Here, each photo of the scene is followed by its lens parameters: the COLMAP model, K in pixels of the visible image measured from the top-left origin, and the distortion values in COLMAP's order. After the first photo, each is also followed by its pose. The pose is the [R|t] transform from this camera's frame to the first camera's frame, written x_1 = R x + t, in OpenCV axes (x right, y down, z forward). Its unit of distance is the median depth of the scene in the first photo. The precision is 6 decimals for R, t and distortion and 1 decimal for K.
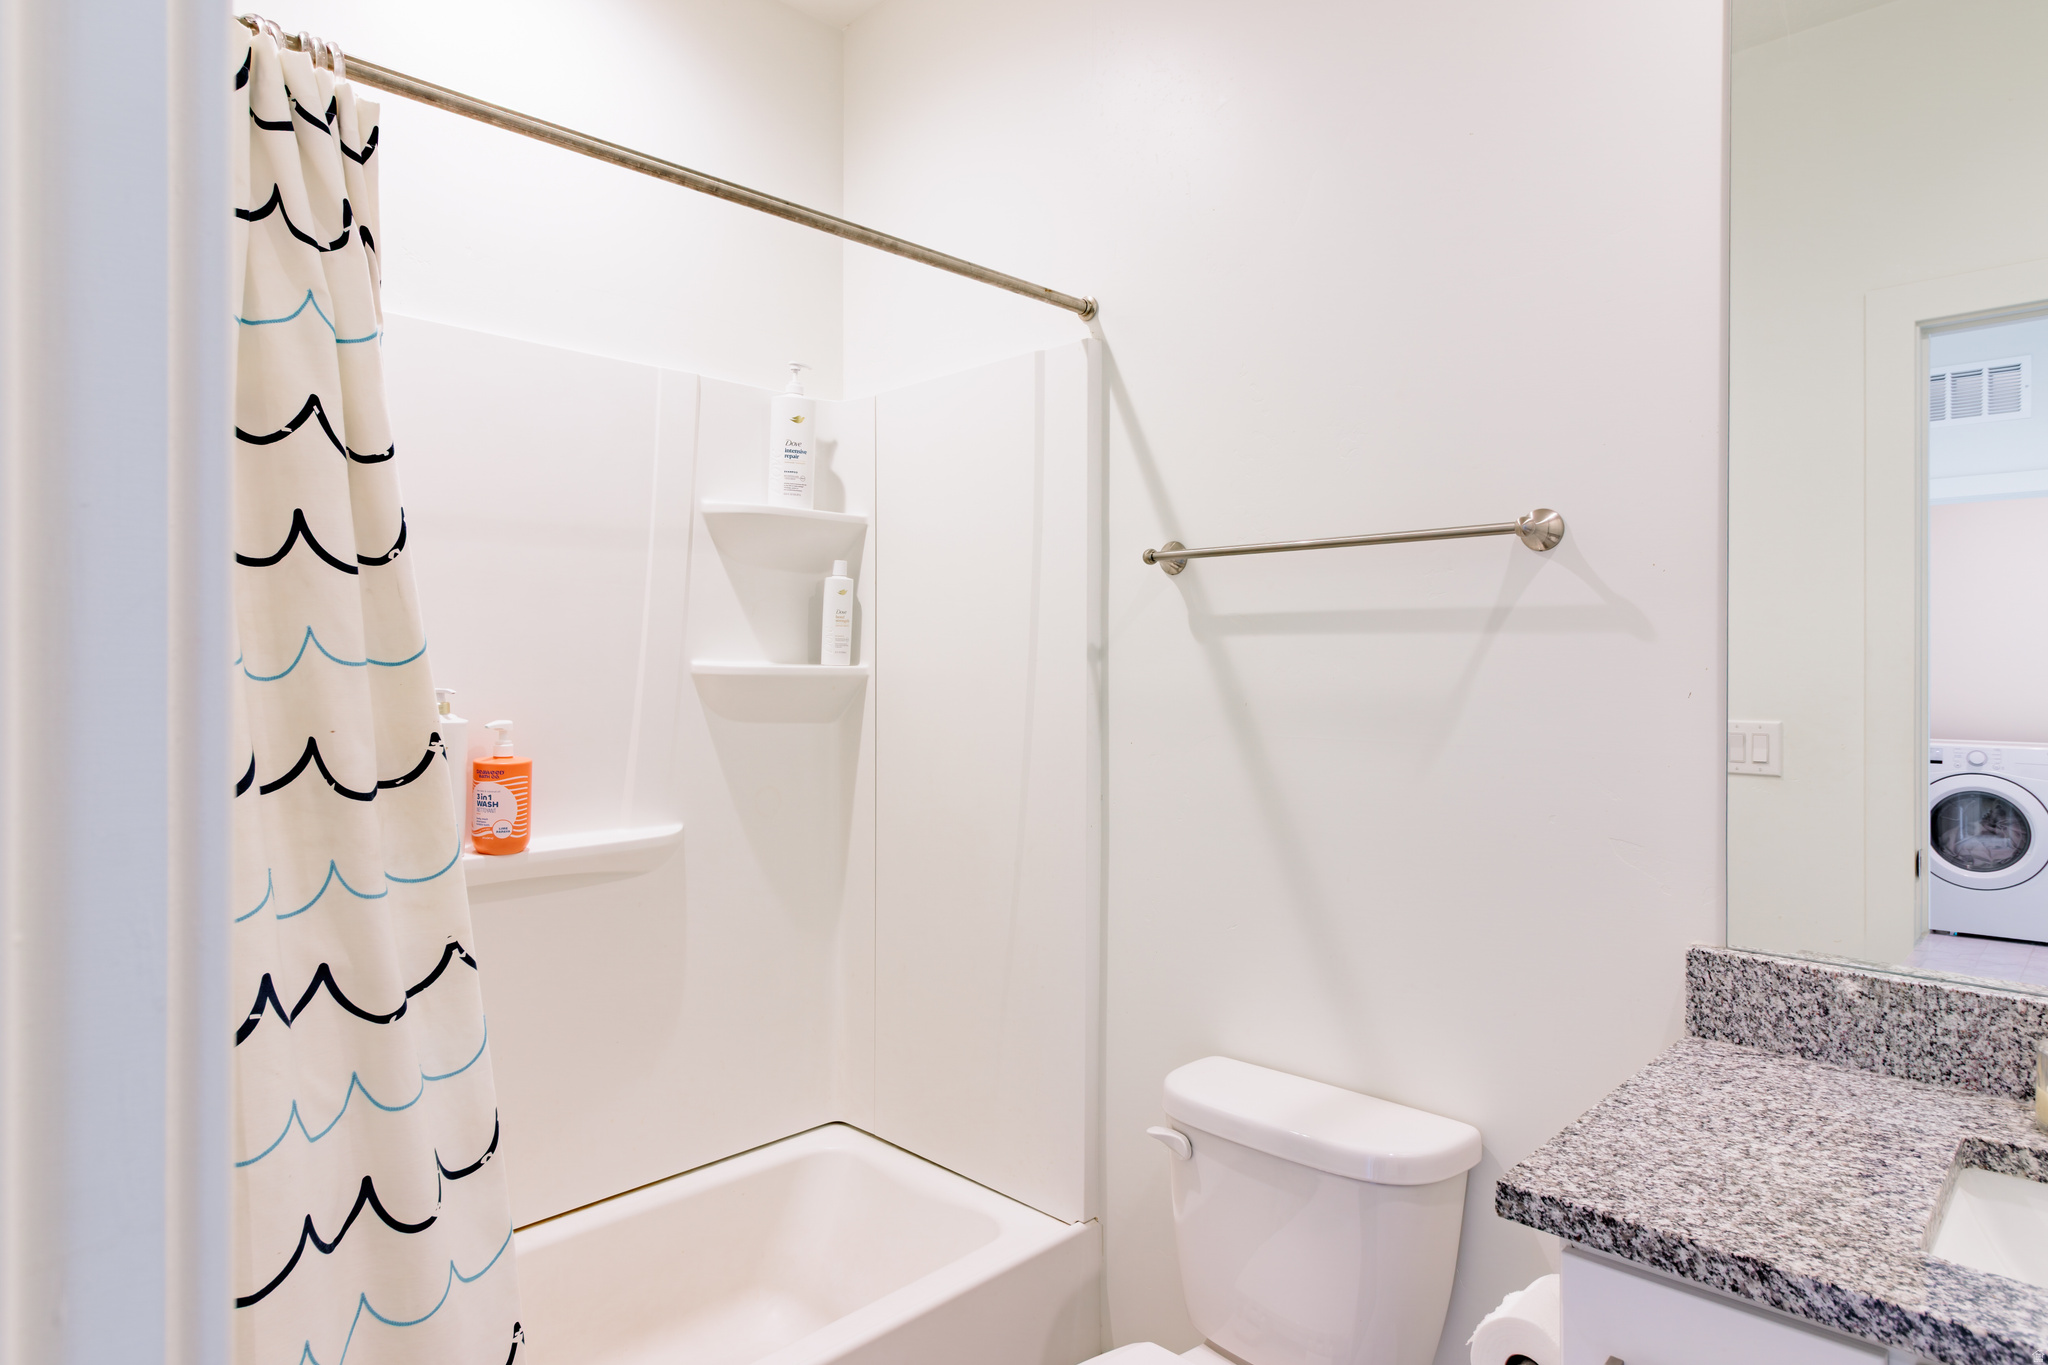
lens RADIAL K [[1127.7, 0, 1024.0], [0, 1127.7, 682.5], [0, 0, 1]] dist [-0.003519, -0.000270]
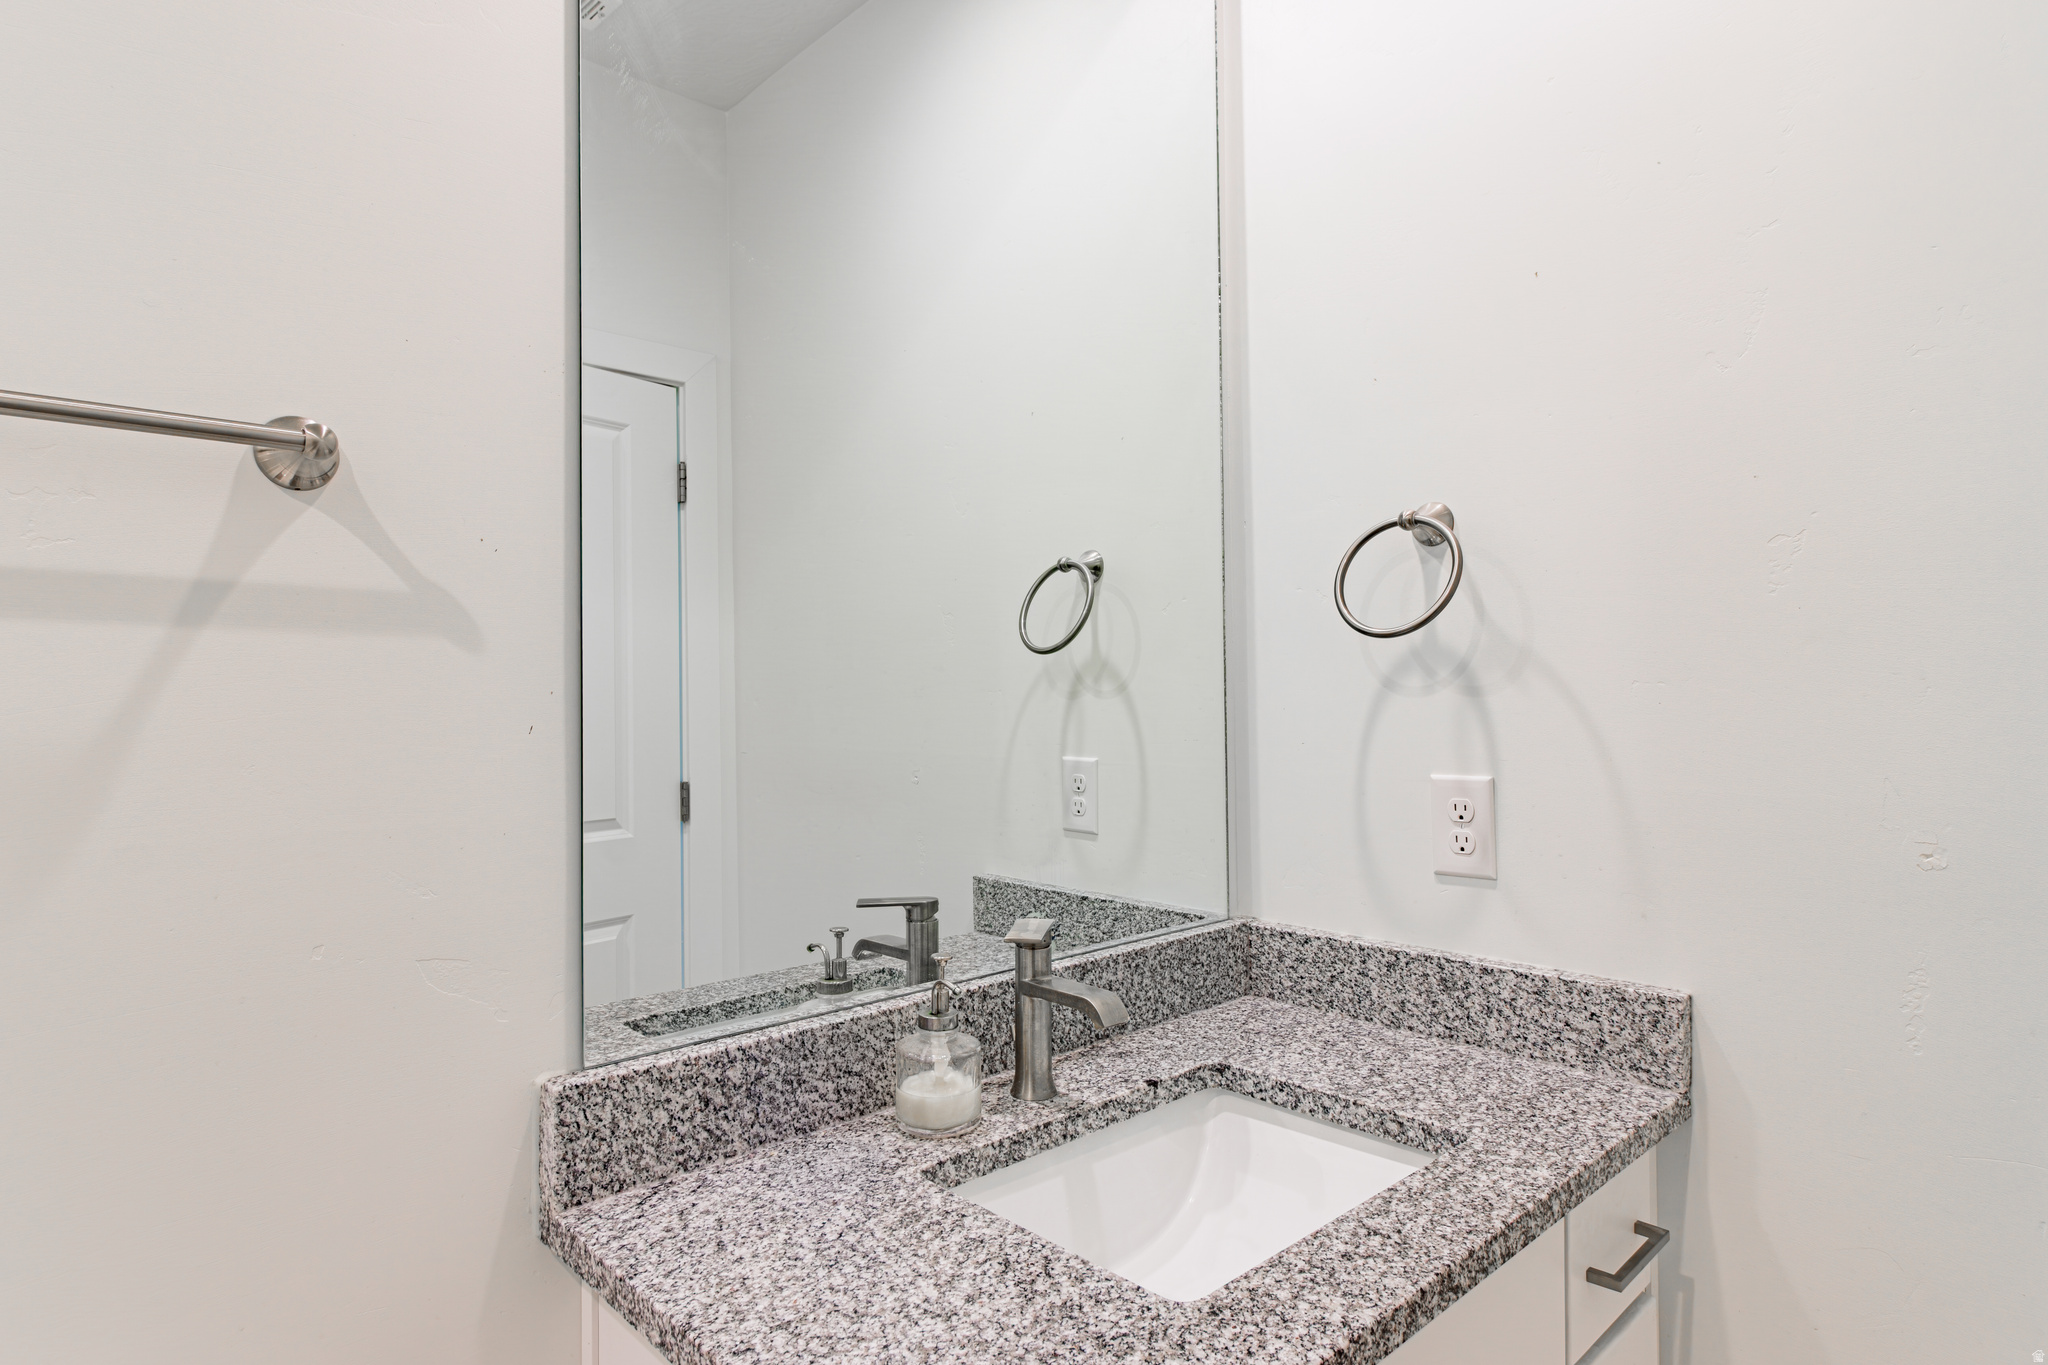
lens RADIAL K [[1127.7, 0, 1024.0], [0, 1127.7, 682.5], [0, 0, 1]] dist [-0.003519, -0.000270]
pose [[0.071668, 0.005061, 0.997416, -0.097899], [0.024470, 0.999677, -0.006831, -0.005973], [-0.997128, 0.024896, 0.071521, 0.684739]]
